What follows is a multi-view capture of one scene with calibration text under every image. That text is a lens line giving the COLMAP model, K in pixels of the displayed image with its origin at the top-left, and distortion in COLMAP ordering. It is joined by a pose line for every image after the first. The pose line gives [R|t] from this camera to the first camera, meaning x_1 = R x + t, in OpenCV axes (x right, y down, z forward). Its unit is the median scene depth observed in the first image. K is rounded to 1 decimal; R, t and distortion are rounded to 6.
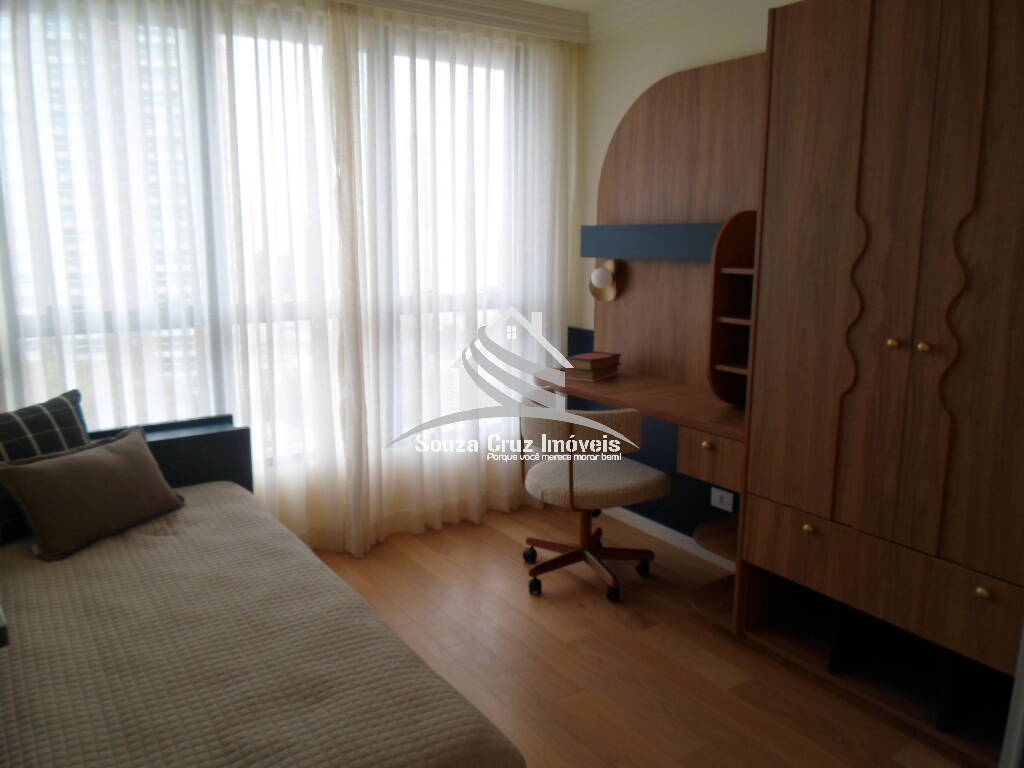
lens RADIAL K [[782.8, 0, 508.8], [0, 782.8, 372.1], [0, 0, 1]] dist [-0.016974, -0.004782]
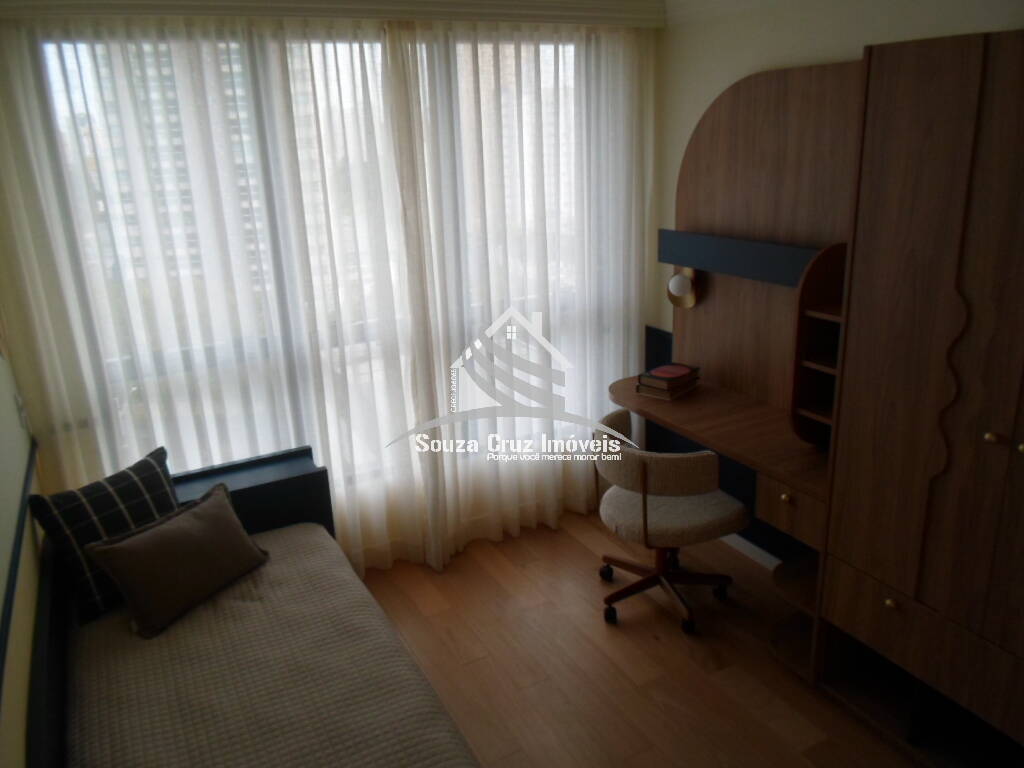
lens RADIAL K [[782.8, 0, 508.8], [0, 782.8, 372.1], [0, 0, 1]] dist [-0.016974, -0.004782]
pose [[0.993784, -0.010847, -0.110795, 0.018207], [0.024094, 0.992610, 0.118931, -0.156107], [0.108686, -0.120862, 0.986702, 0.025700]]
